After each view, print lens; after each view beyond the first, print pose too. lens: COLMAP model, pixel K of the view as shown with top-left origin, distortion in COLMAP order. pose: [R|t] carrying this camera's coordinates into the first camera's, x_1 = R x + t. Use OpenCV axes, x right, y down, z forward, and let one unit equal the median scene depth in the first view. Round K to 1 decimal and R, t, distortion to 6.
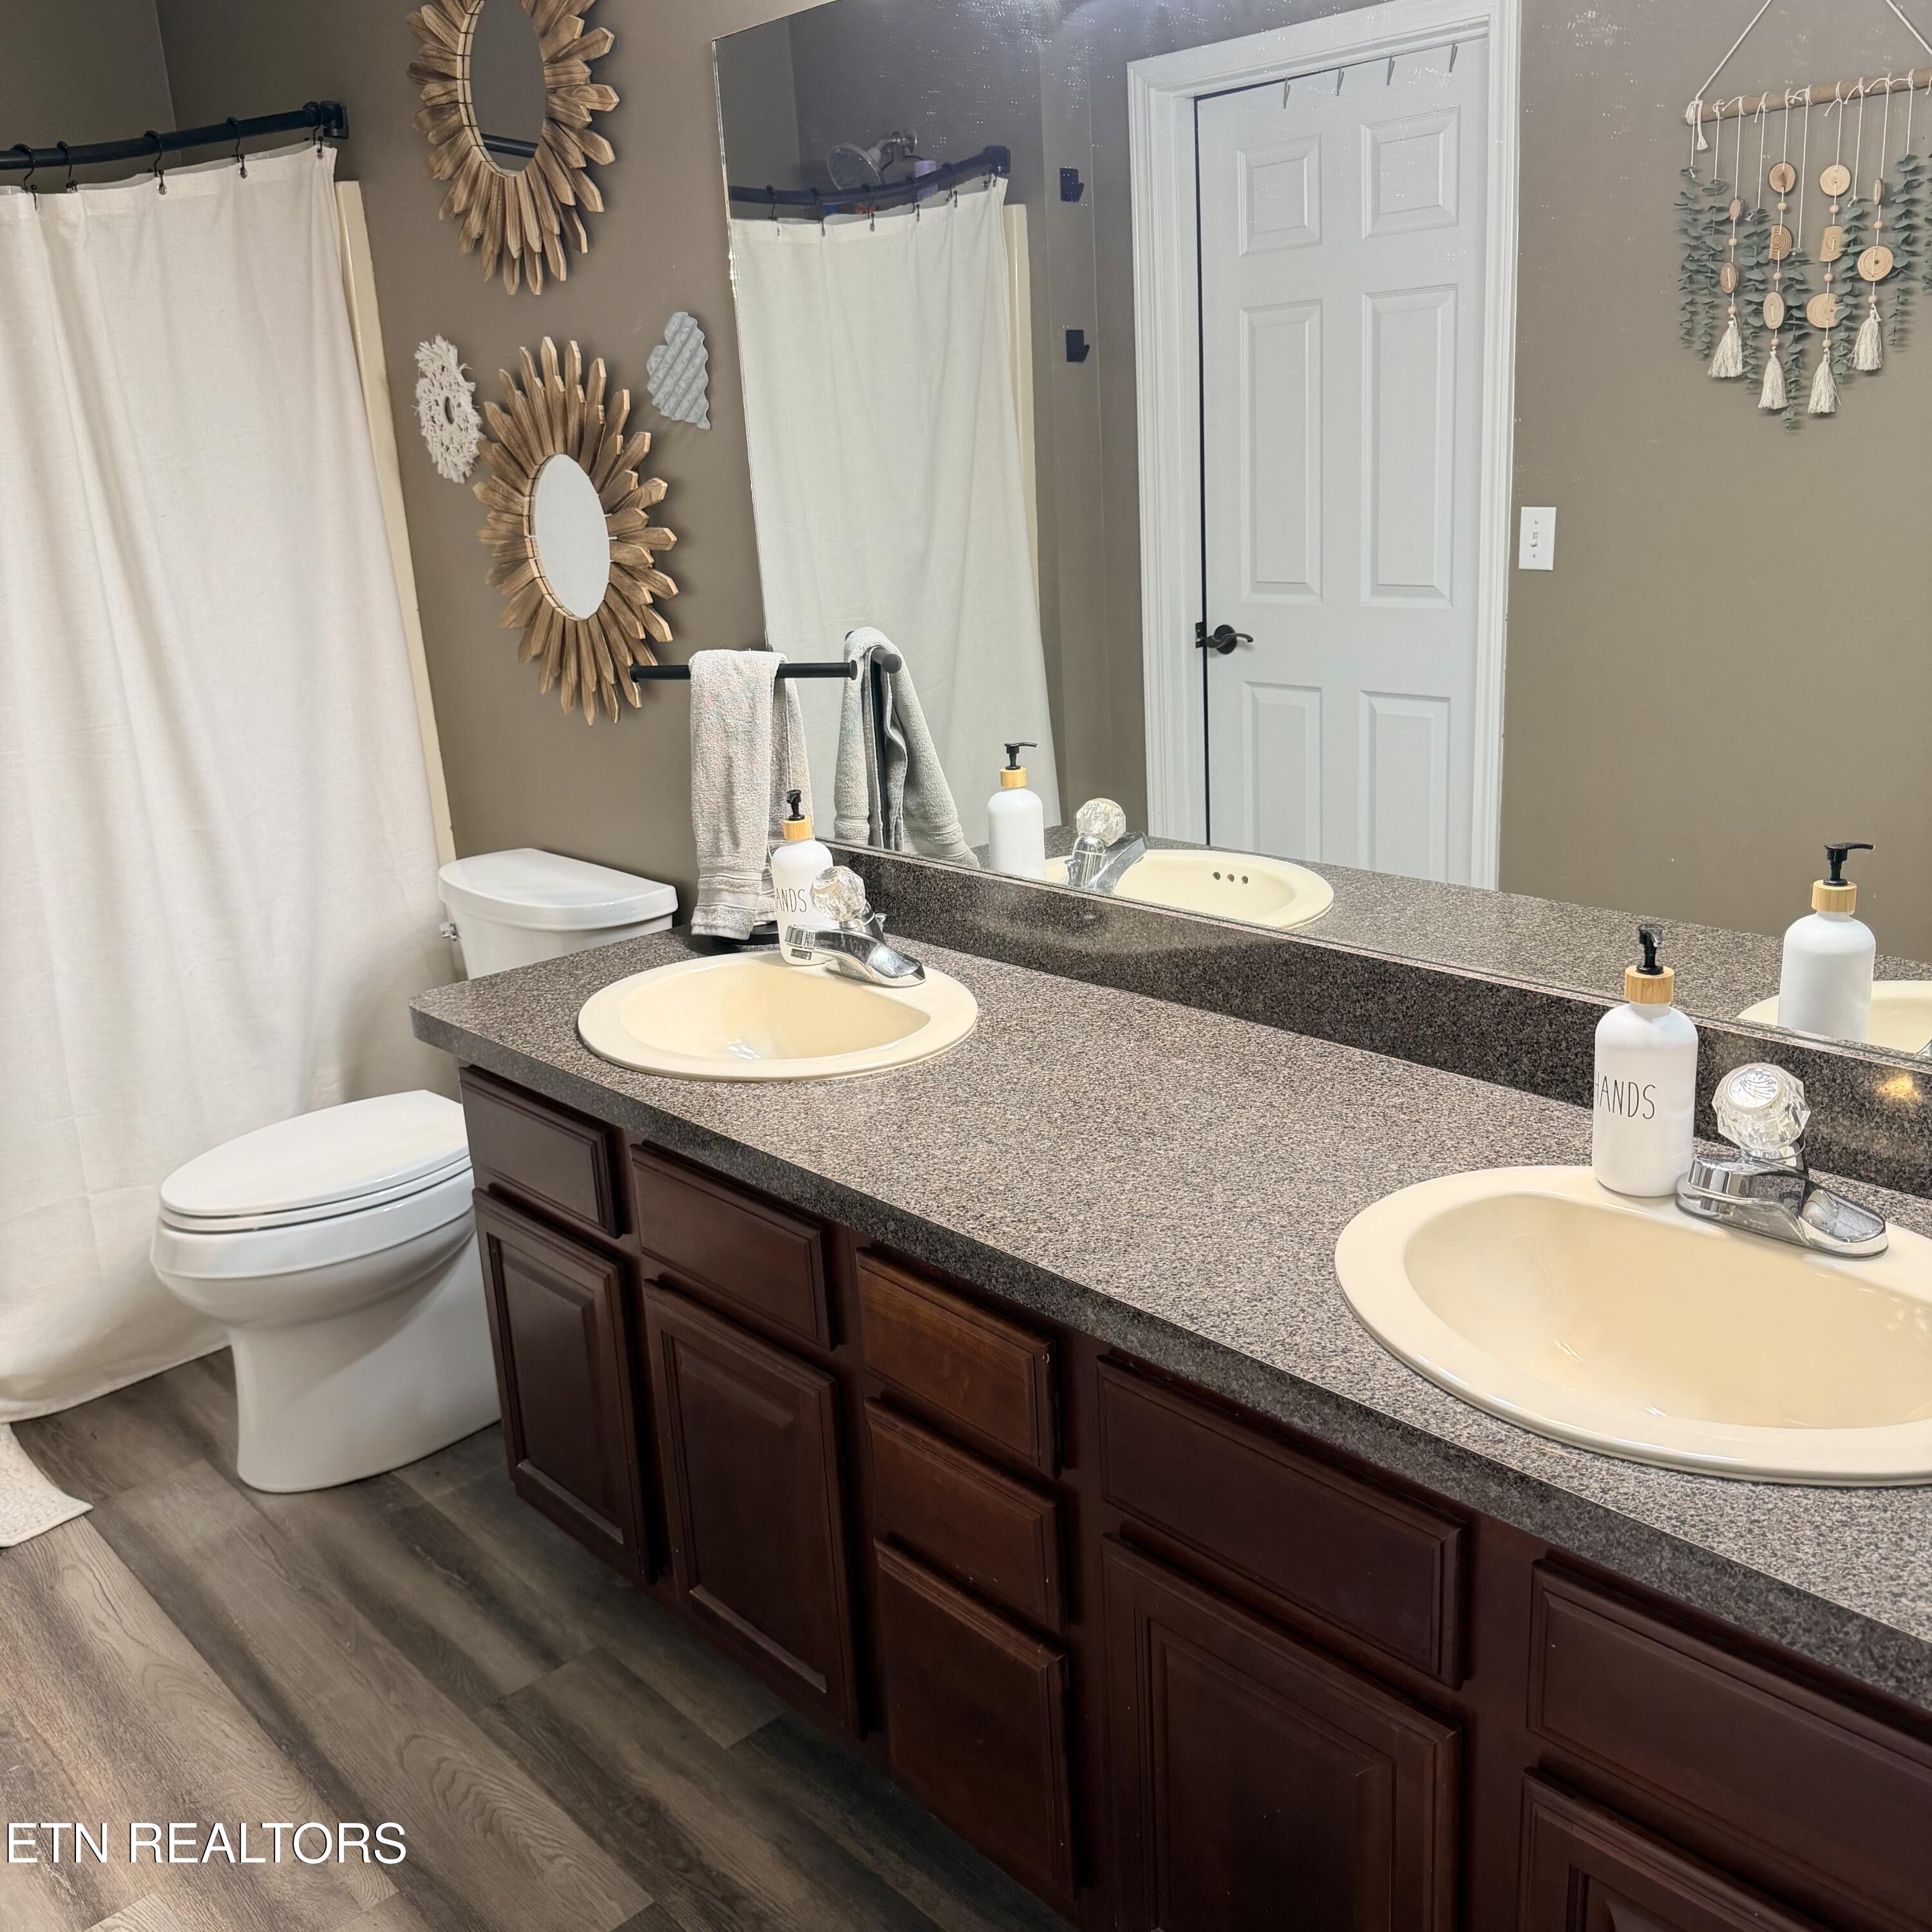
lens RADIAL K [[1881.1, 0, 966.0], [0, 1881.1, 966.0], [0, 0, 1]] dist [0.195239, -0.427473]
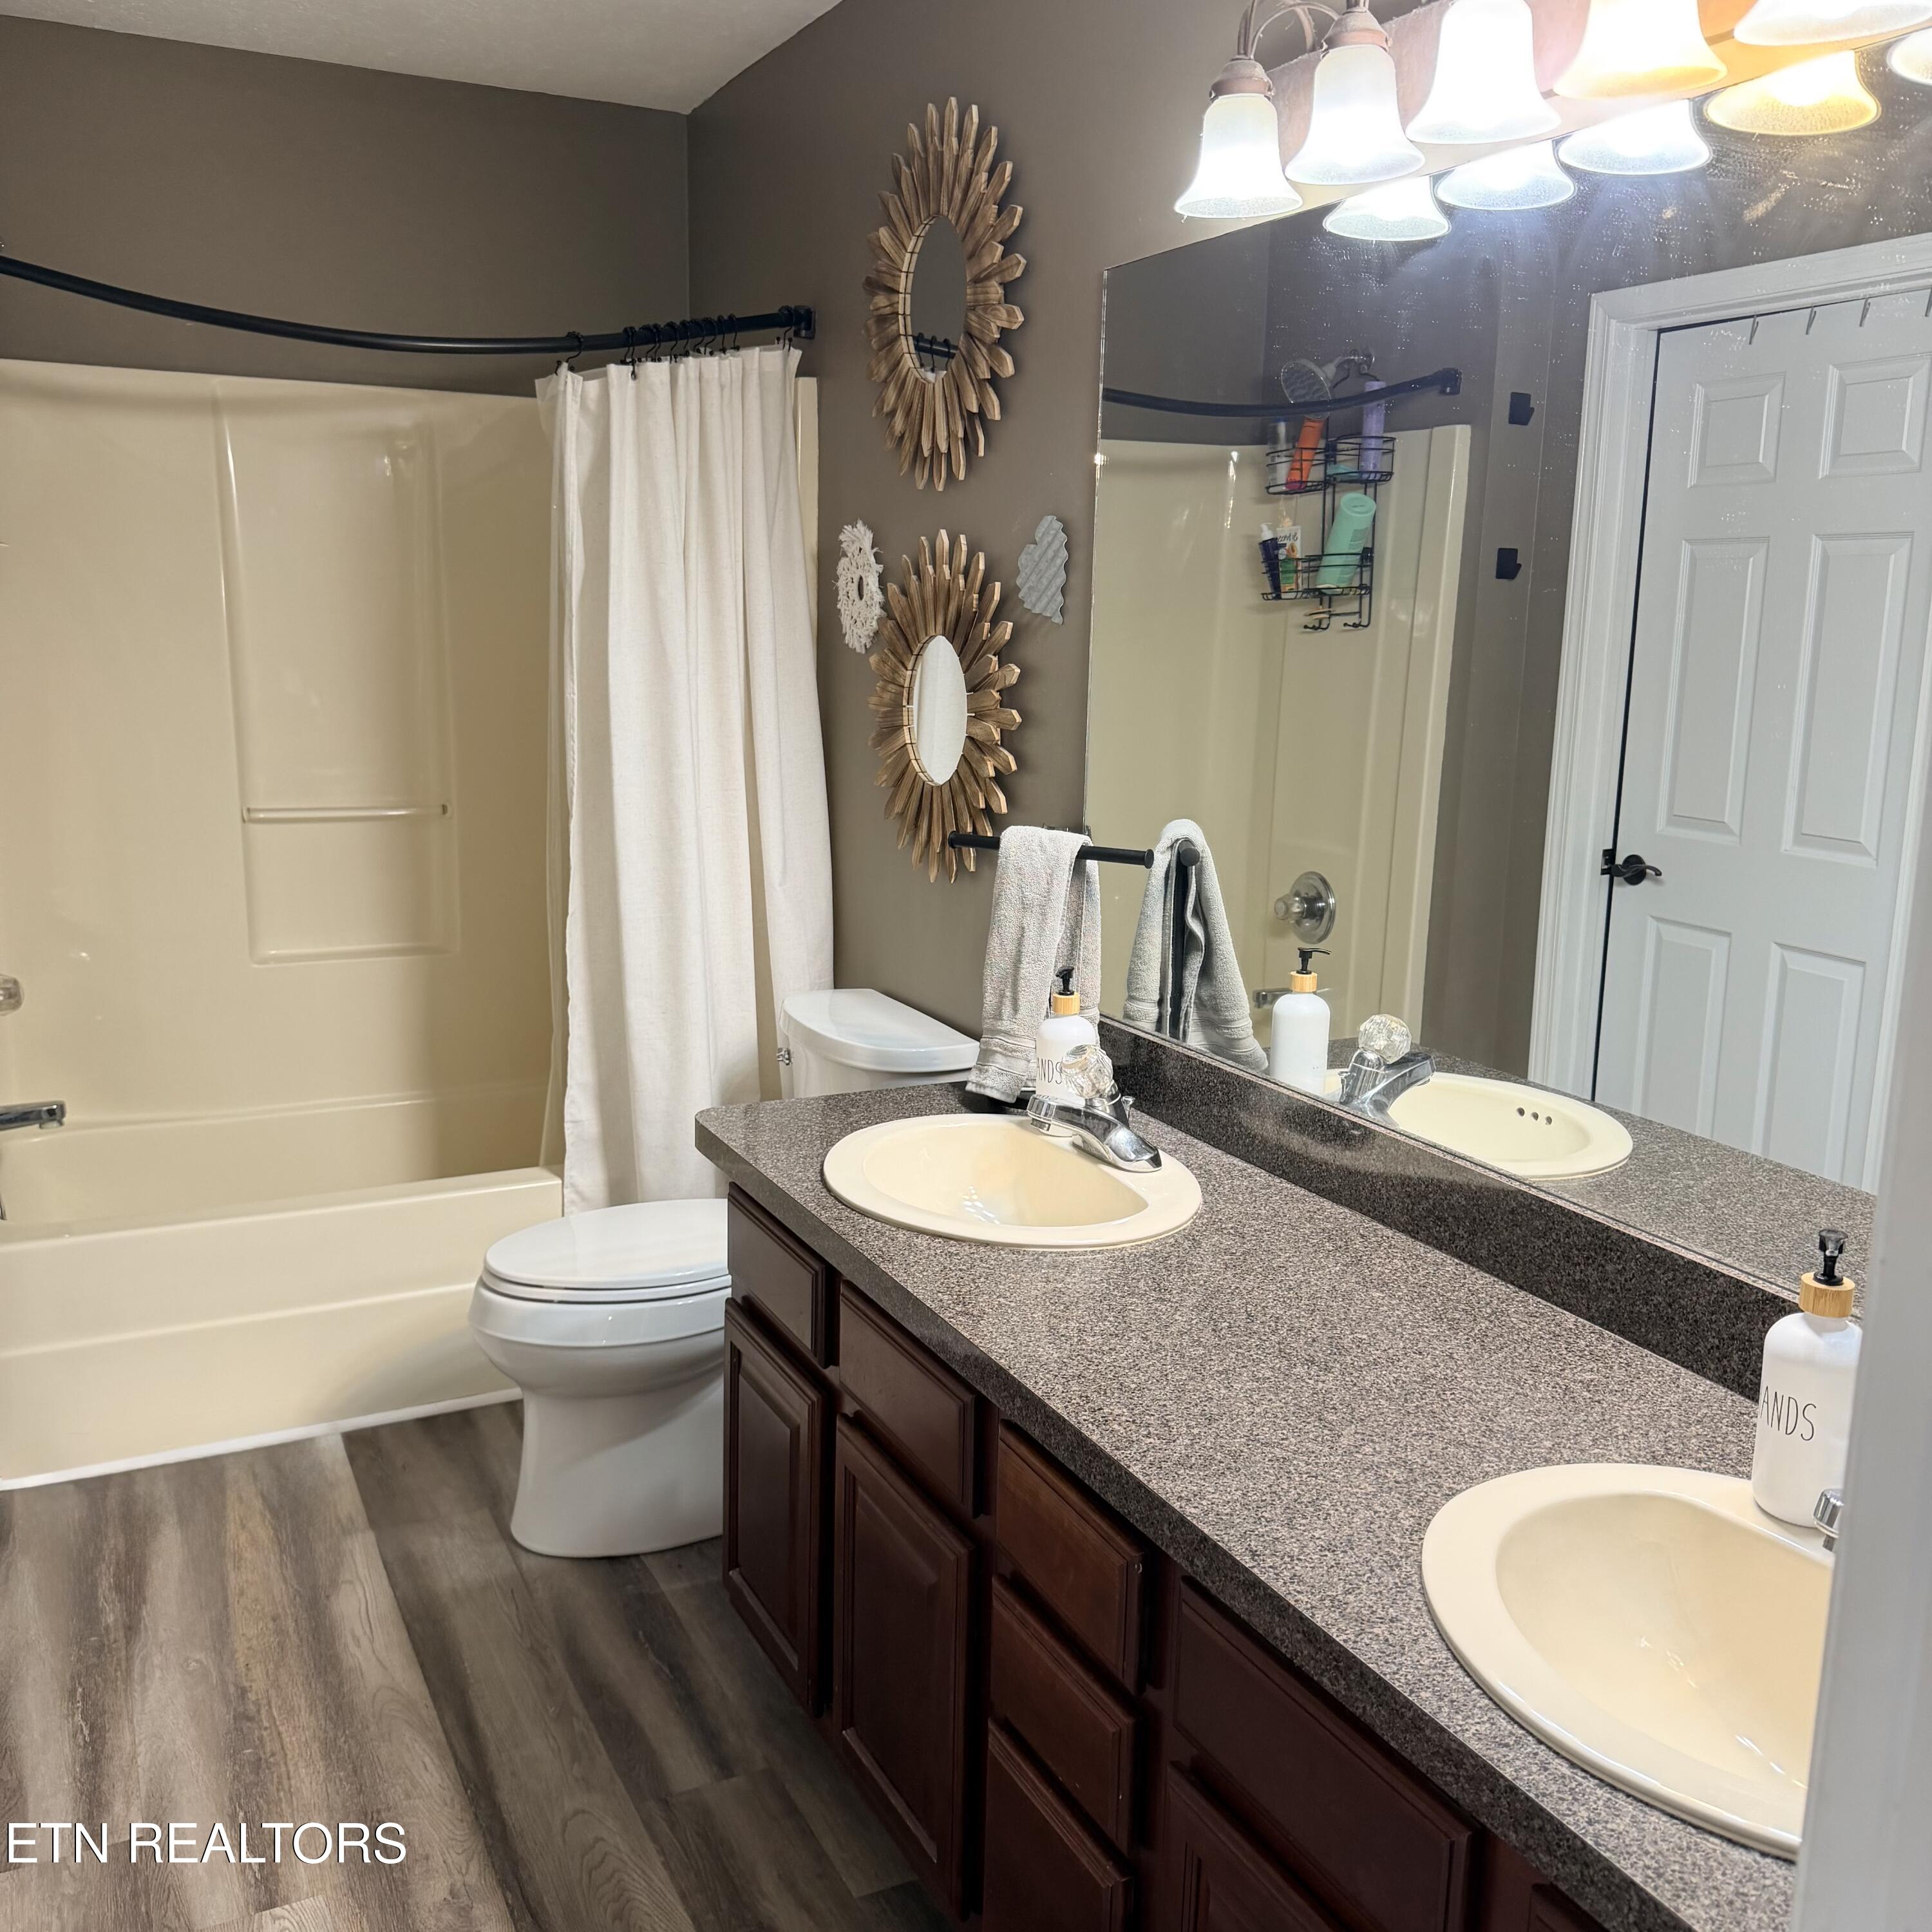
lens RADIAL K [[1879.6, 0, 966.0], [0, 1879.6, 966.0], [0, 0, 1]] dist [0.237292, -0.588307]
pose [[0.957053, 0.128546, -0.259857, 0.121365], [-0.150872, 0.986226, -0.067795, -0.014474], [0.247563, 0.104089, 0.963264, -0.009708]]
